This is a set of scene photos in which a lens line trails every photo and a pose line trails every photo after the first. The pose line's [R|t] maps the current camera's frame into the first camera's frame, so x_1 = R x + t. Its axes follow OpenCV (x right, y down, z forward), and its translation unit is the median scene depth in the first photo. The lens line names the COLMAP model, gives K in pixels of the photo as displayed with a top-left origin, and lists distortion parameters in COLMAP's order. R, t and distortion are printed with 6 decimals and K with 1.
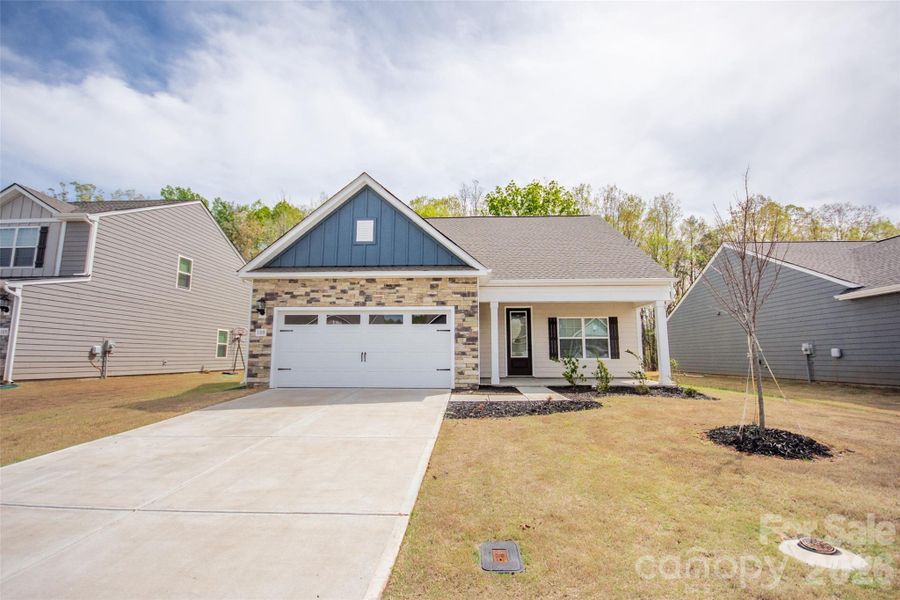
lens RADIAL K [[396.2, 0, 450.2], [0, 396.2, 286.7], [0, 0, 1]] dist [-0.005270, -0.000460]
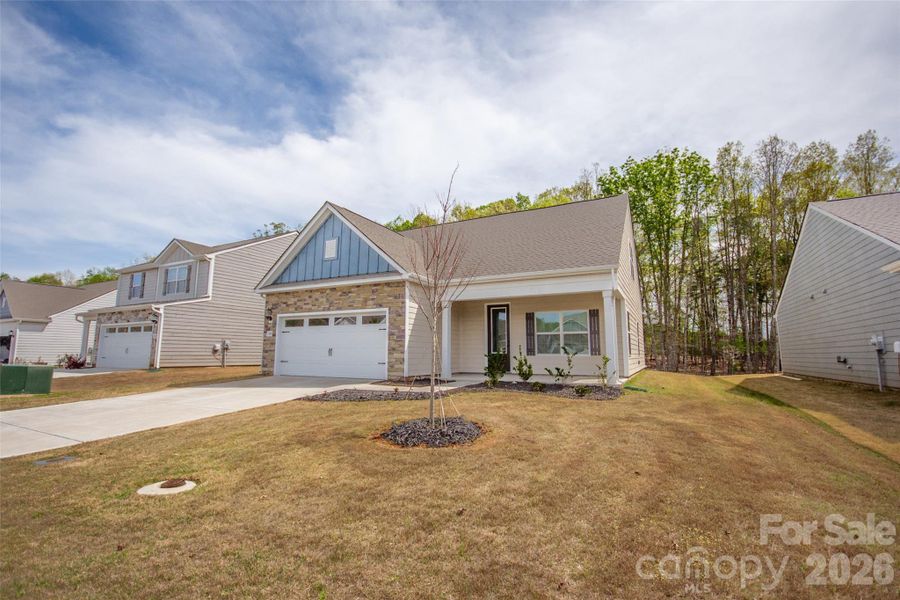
lens RADIAL K [[403.3, 0, 454.3], [0, 403.3, 300.4], [0, 0, 1]] dist [-0.003180, -0.000406]
pose [[0.909166, -0.051680, -0.413215, 0.643904], [0.068449, 0.997319, 0.025870, 0.011320], [0.410770, -0.051805, 0.910266, 0.028113]]
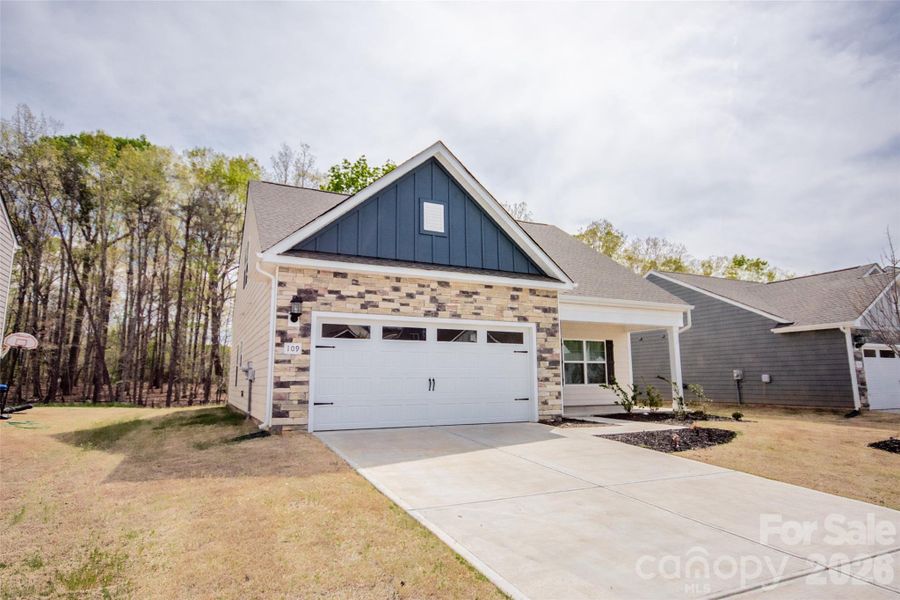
lens RADIAL K [[512.6, 0, 453.0], [0, 512.6, 281.5], [0, 0, 1]] dist [0.001830, 0.000229]
pose [[0.878320, 0.087054, 0.470080, -0.648195], [-0.077204, 0.996203, -0.040235, 0.017917], [-0.471798, -0.000953, 0.881706, 0.121125]]
